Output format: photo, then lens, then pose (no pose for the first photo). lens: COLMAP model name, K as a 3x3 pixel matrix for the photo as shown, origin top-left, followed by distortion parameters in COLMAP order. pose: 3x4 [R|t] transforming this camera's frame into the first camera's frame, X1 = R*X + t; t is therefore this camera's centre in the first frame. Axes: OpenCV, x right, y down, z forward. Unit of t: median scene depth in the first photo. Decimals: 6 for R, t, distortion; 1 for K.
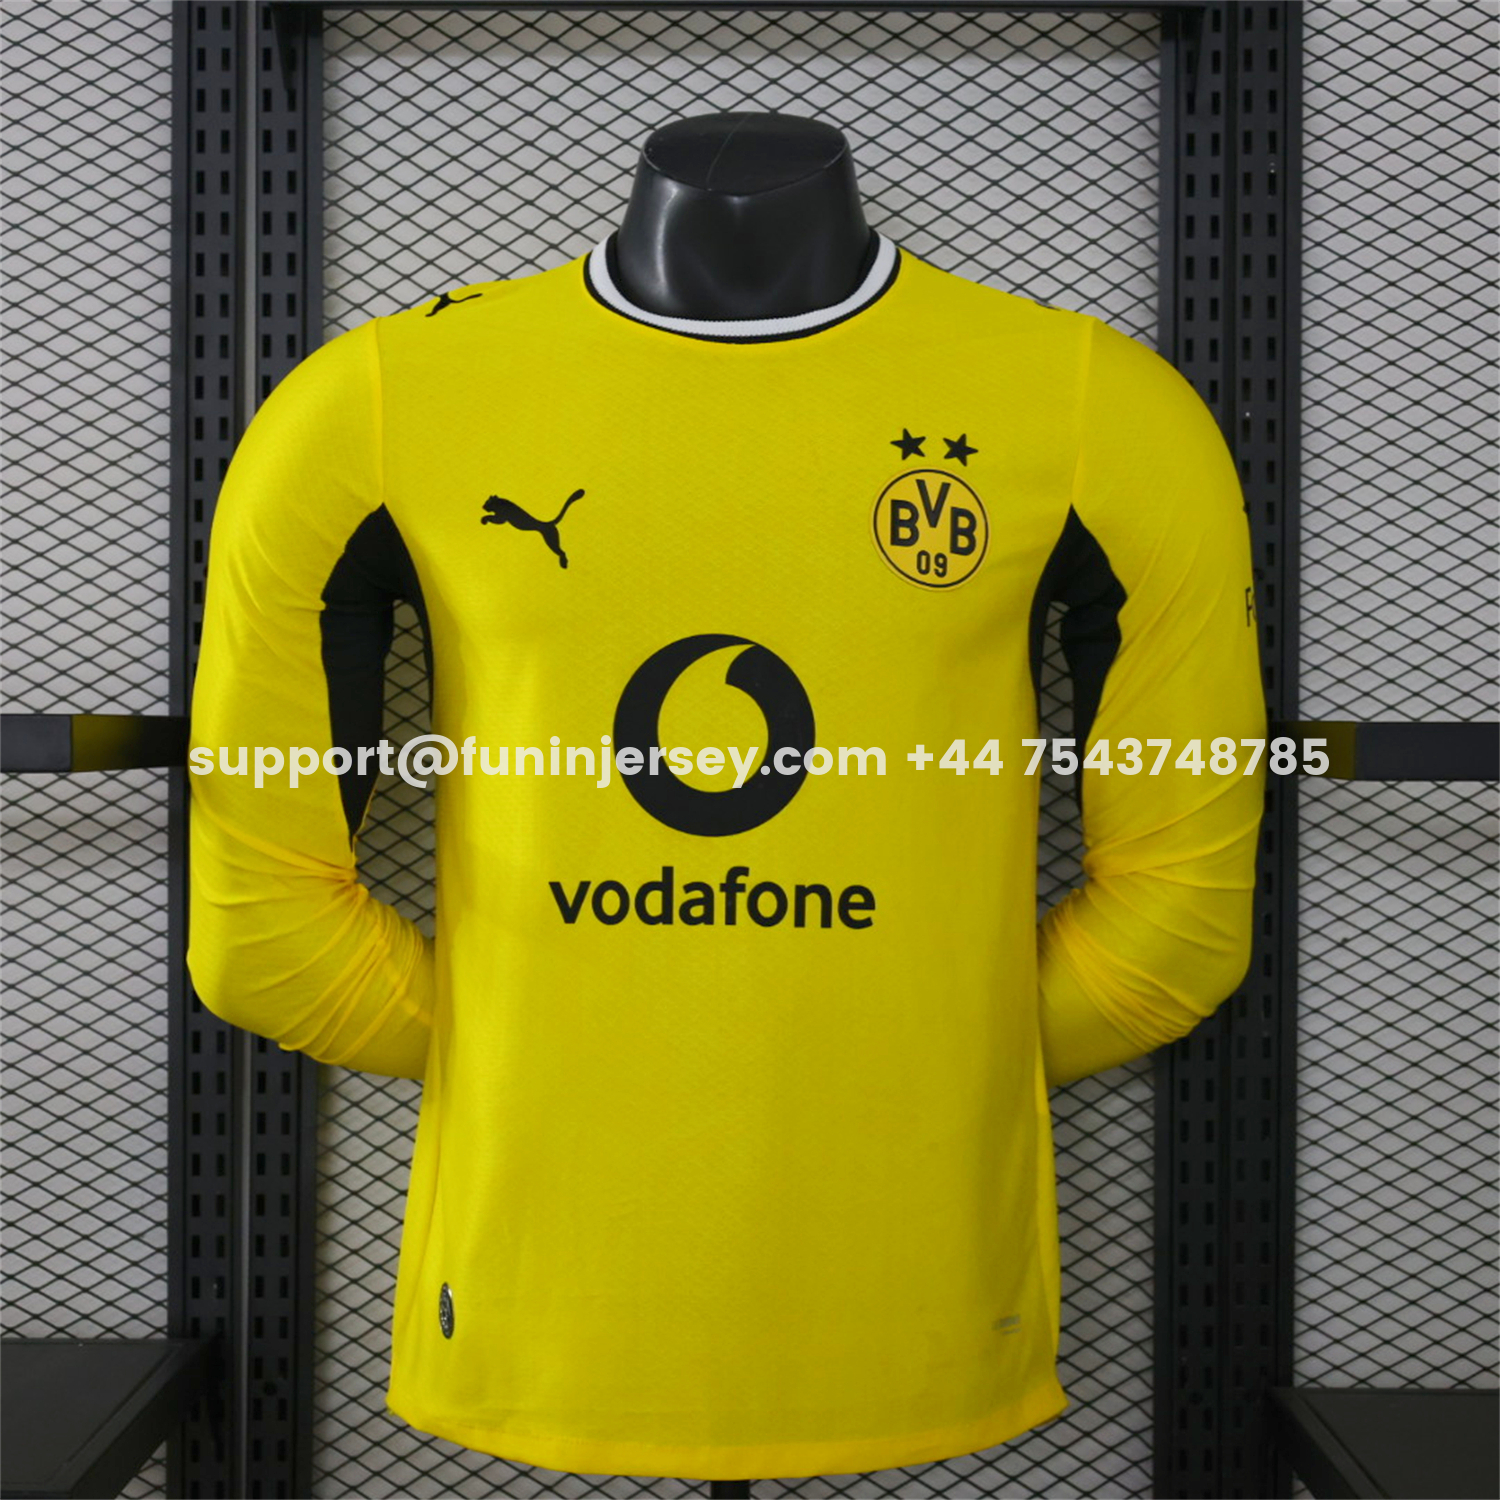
lens RADIAL K [[2755.0, 0, 756.1], [0, 2755.0, 775.0], [0, 0, 1]] dist [0.056065, 0.000000]
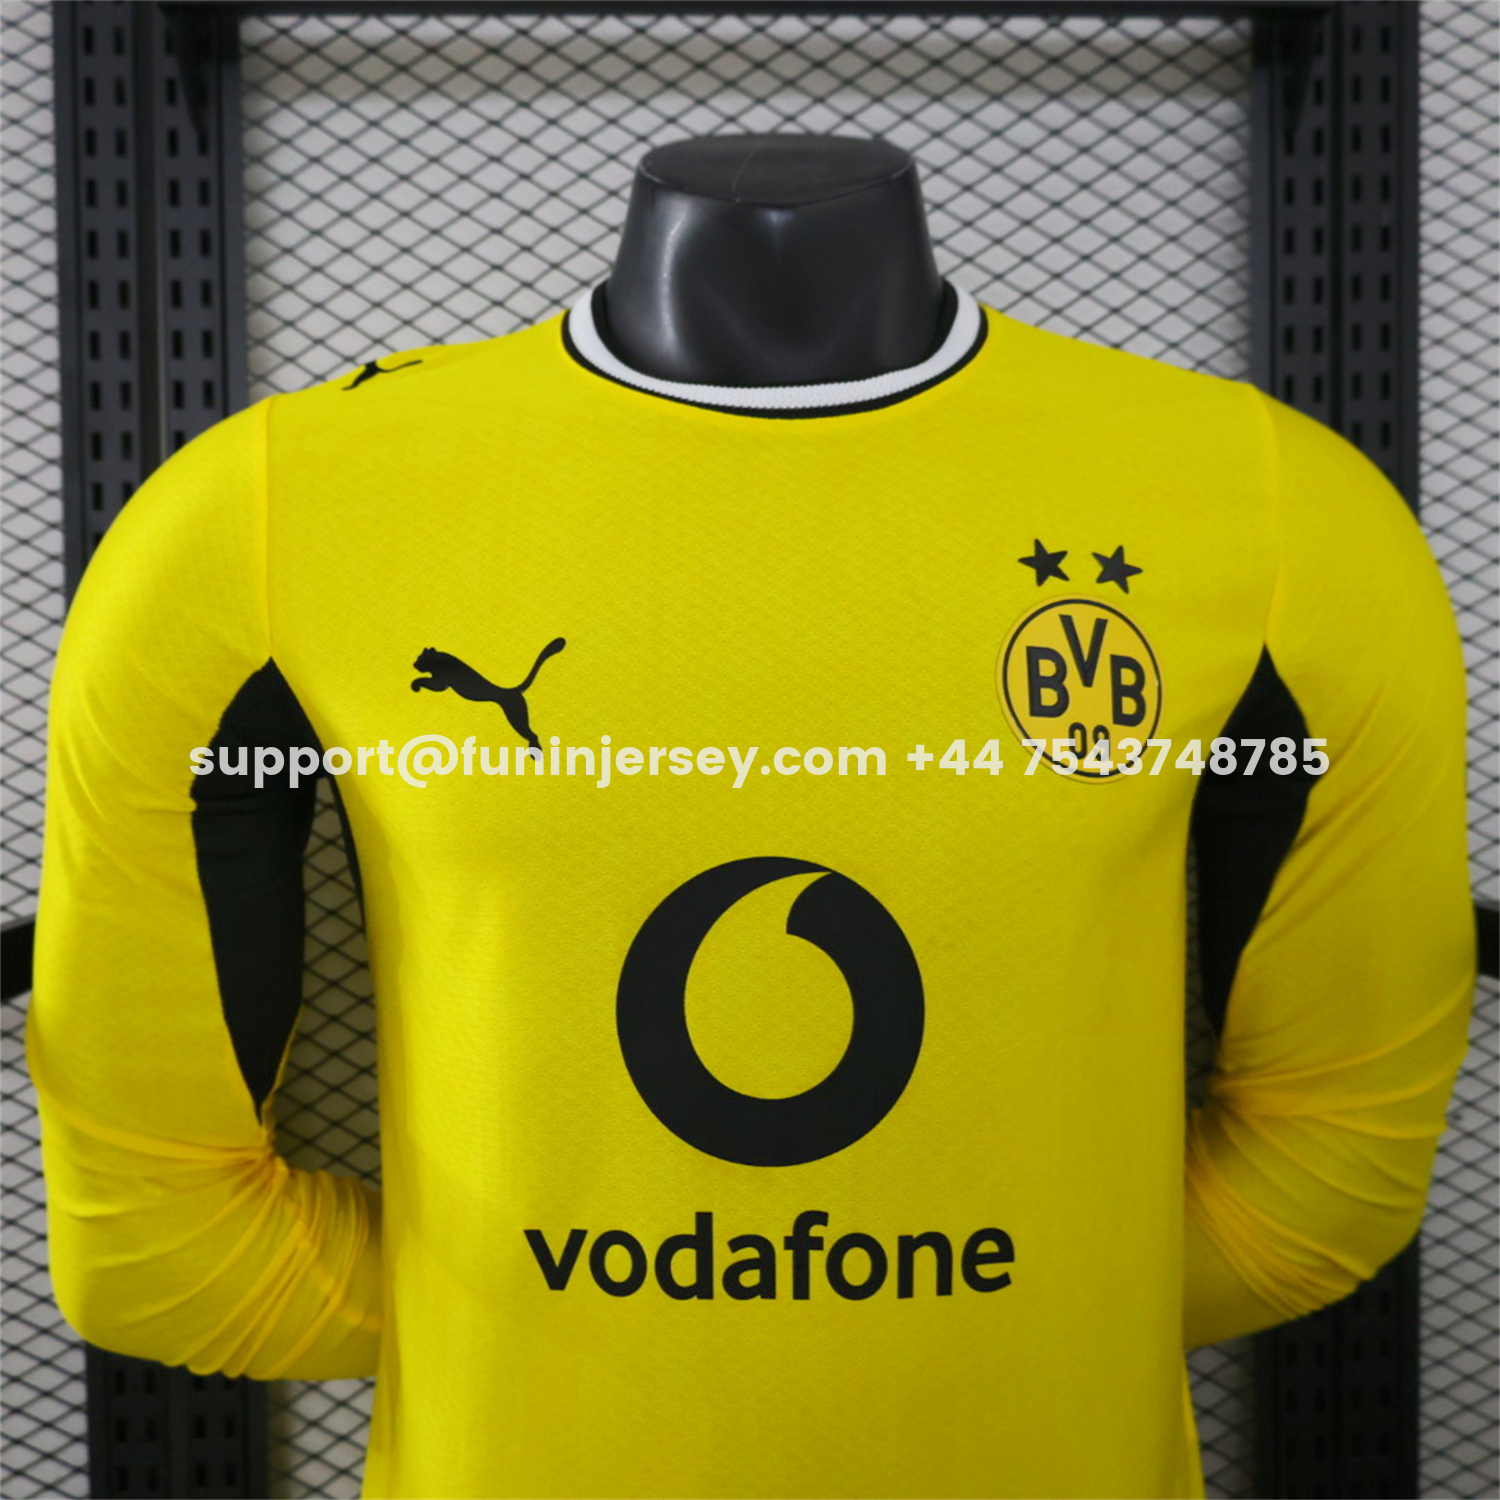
lens RADIAL K [[1549.6, 0, 754.2], [0, 1549.6, 760.3], [0, 0, 1]] dist [-0.009626, 0.000000]
pose [[0.998801, -0.018922, 0.045159, -0.031568], [0.017682, 0.999460, 0.027697, -0.076941], [-0.045658, -0.026865, 0.998596, 0.575469]]
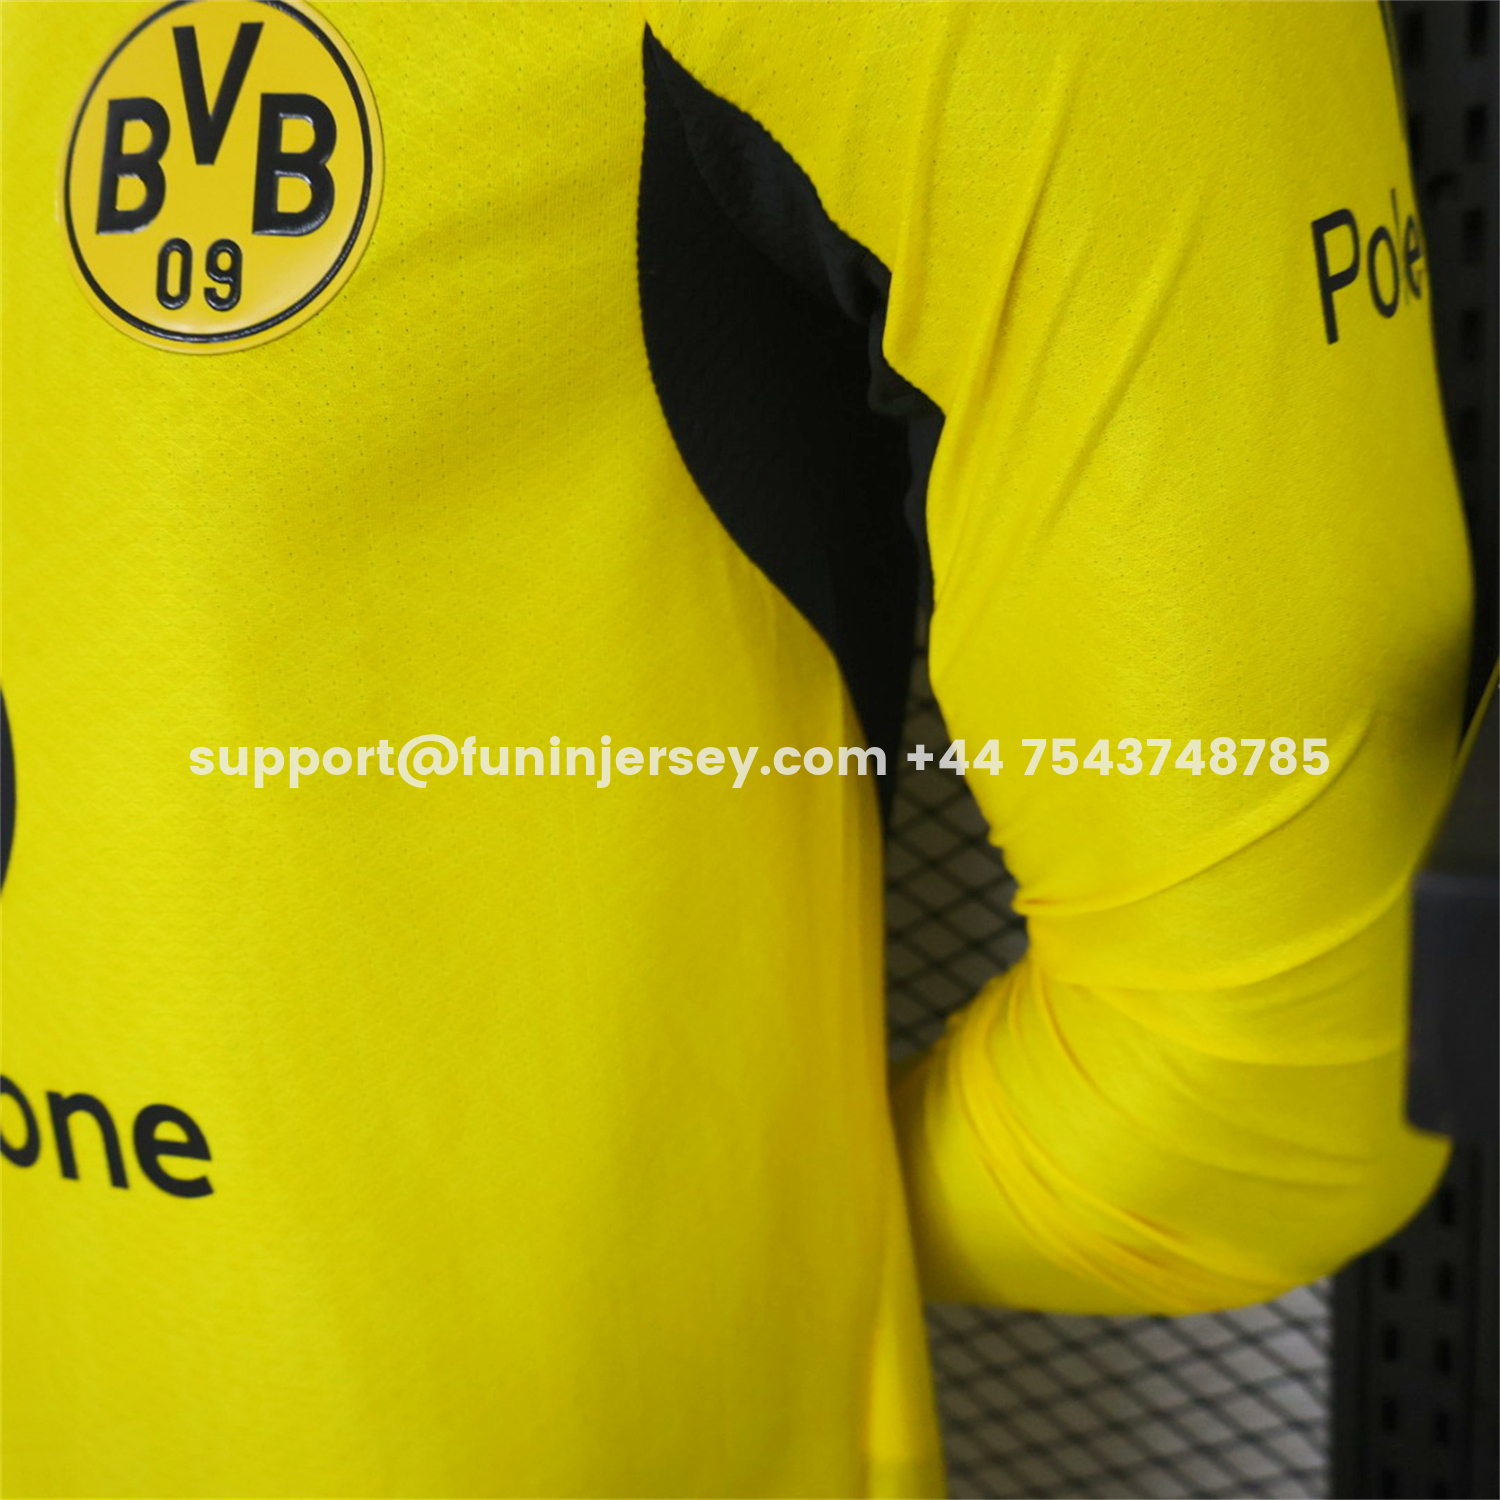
lens RADIAL K [[1549.6, 0, 751.1], [0, 1549.6, 777.9], [0, 0, 1]] dist [-0.009626, 0.000000]
pose [[0.858786, 0.048661, -0.510018, 0.209032], [0.072573, 0.973887, 0.215121, -0.046981], [0.507168, -0.221756, 0.832829, 0.784974]]
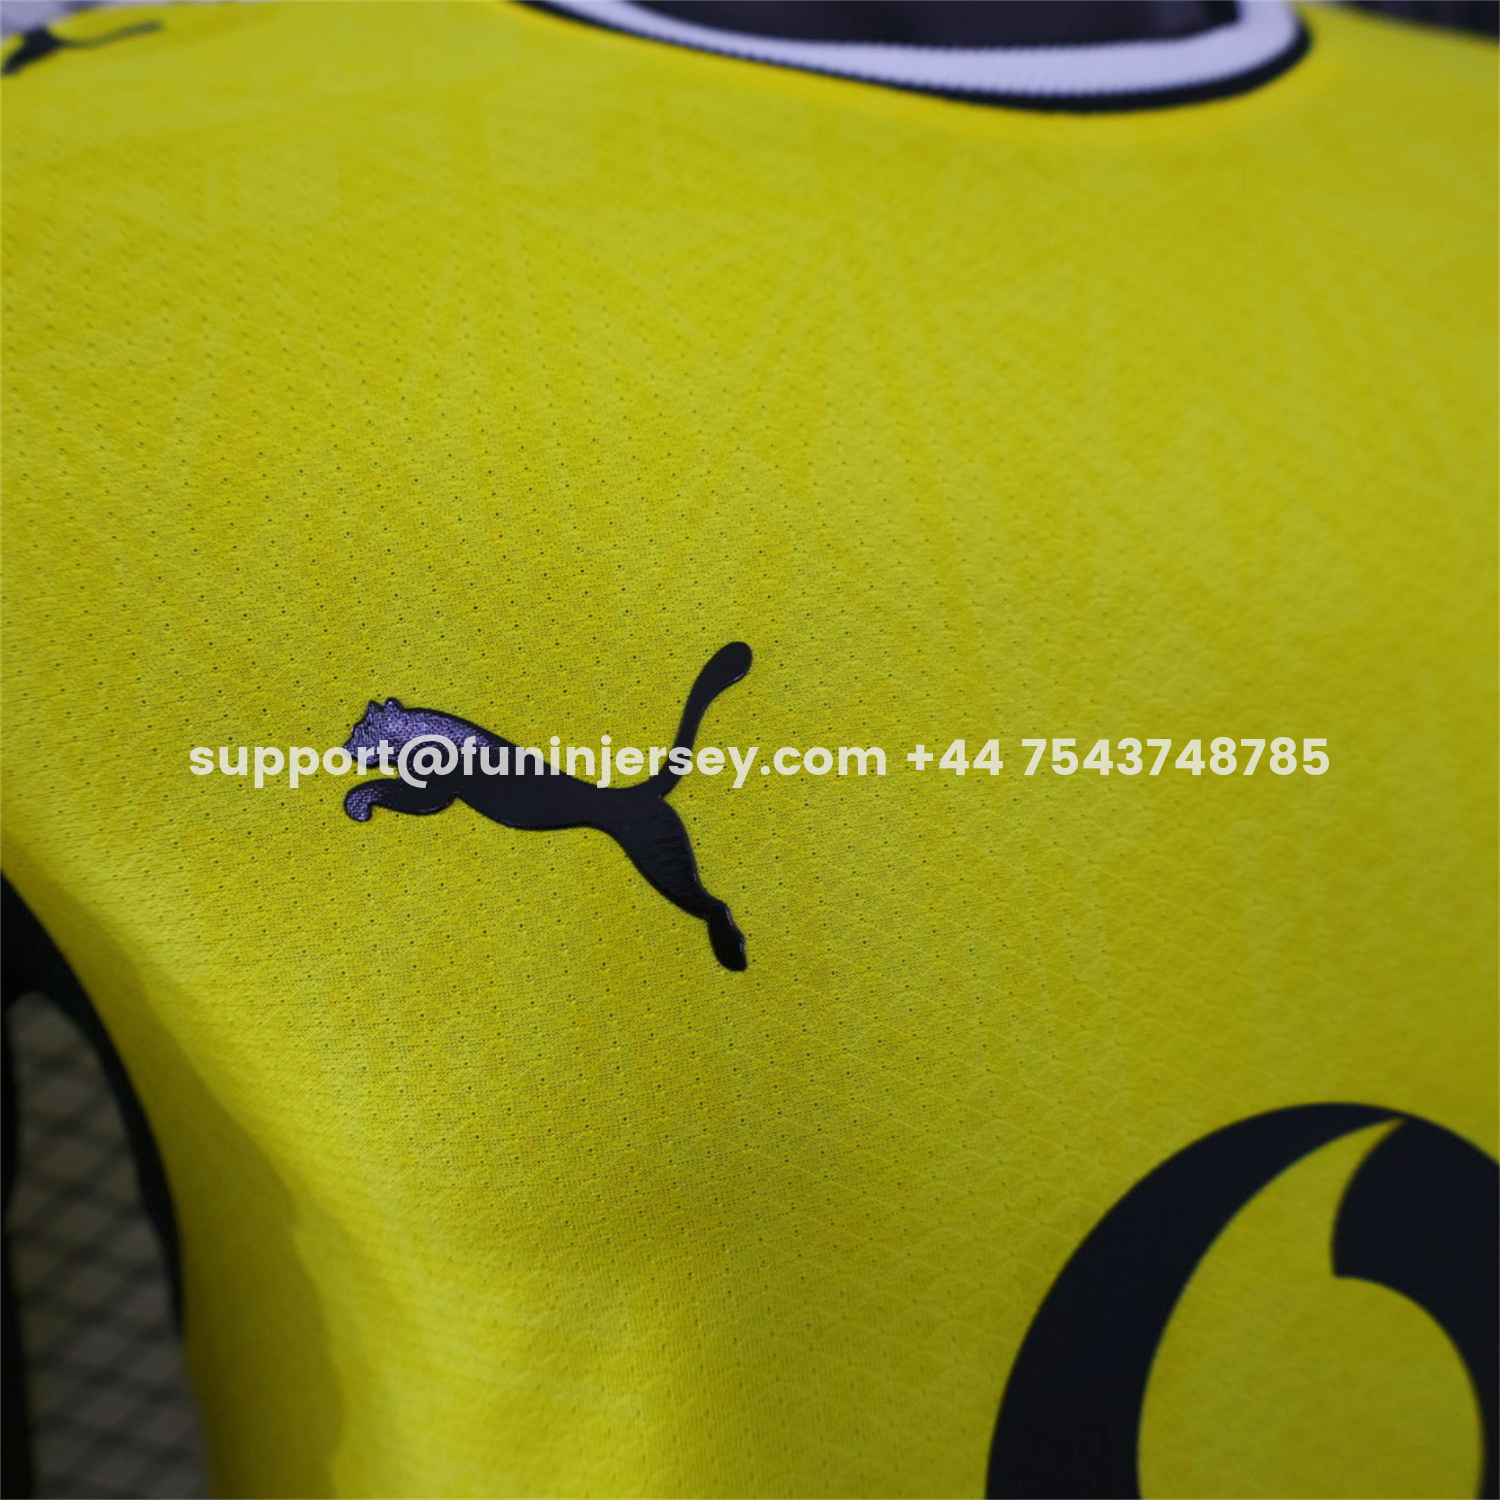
lens RADIAL K [[1549.6, 0, 753.8], [0, 1549.6, 745.9], [0, 0, 1]] dist [-0.009626, 0.000000]
pose [[0.941222, -0.132385, 0.310765, -0.099585], [0.110731, 0.990088, 0.086400, -0.097788], [-0.319123, -0.046911, 0.946552, 0.791995]]
